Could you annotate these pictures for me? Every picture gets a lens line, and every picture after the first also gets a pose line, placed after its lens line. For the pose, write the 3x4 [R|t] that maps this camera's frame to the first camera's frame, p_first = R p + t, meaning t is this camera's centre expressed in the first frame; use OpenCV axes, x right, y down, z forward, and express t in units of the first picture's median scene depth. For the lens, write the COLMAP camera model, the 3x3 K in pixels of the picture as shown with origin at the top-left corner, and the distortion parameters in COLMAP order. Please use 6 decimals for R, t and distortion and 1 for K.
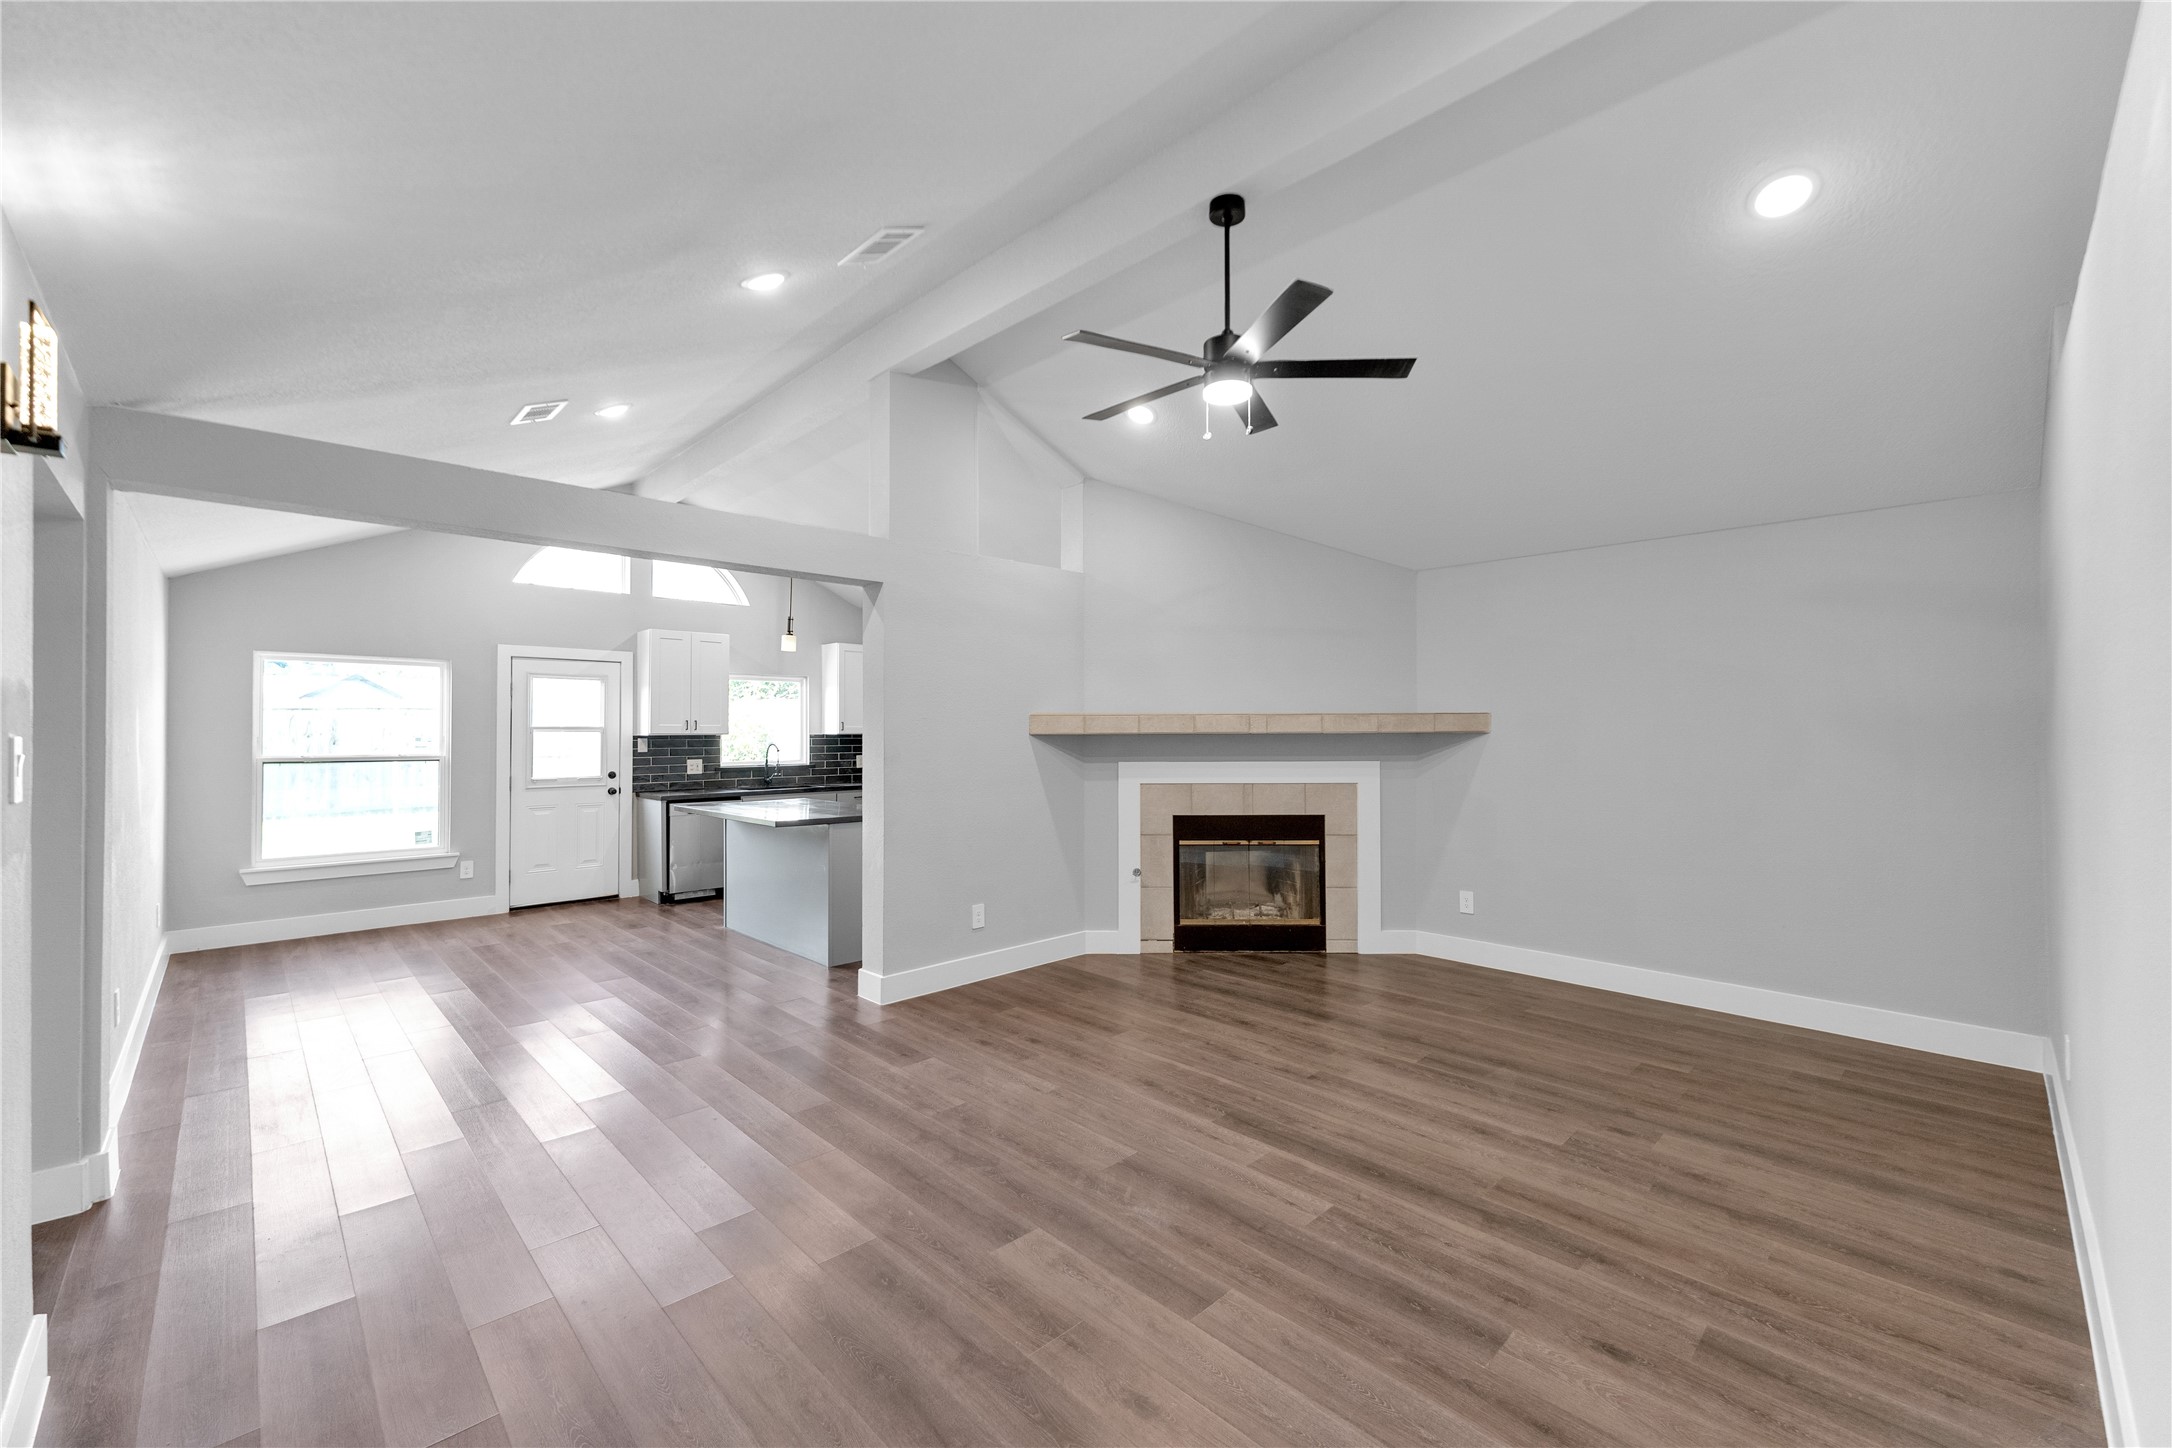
lens RADIAL K [[876.8, 0, 1105.5], [0, 876.8, 726.0], [0, 0, 1]] dist [-0.009013, -0.000378]
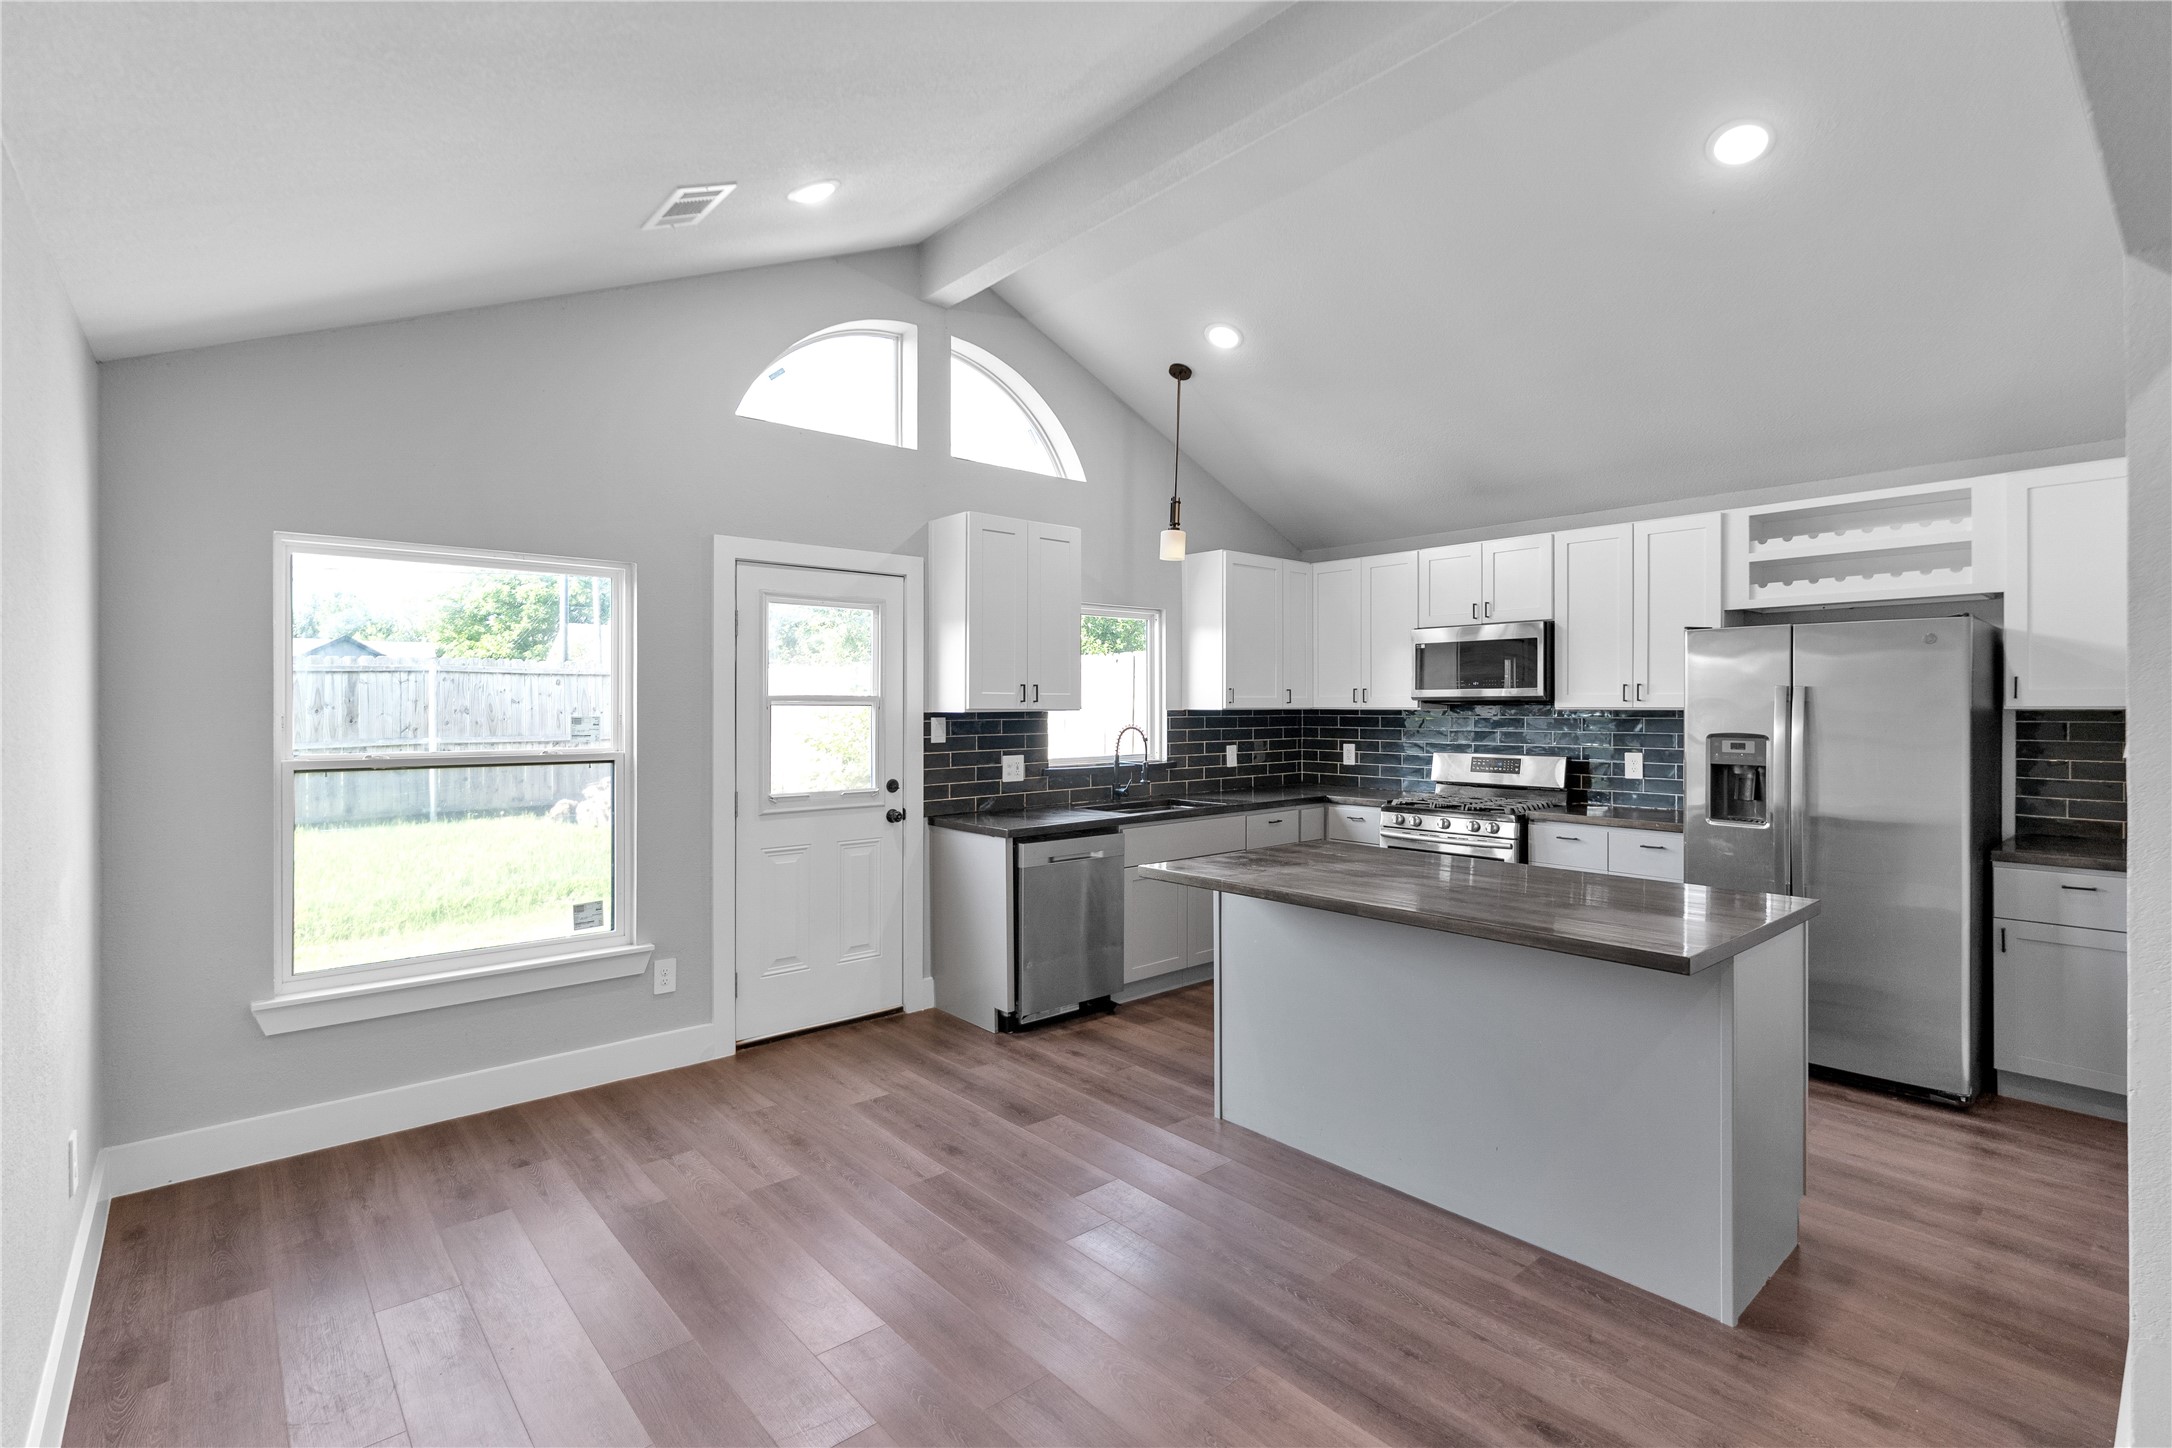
lens RADIAL K [[979.0, 0, 1091.7], [0, 979.0, 705.3], [0, 0, 1]] dist [-0.033664, 0.001644]
pose [[0.997768, -0.001679, -0.066751, -0.535909], [0.002025, 0.999985, 0.005103, 0.004962], [0.066742, -0.005227, 0.997757, 0.544813]]
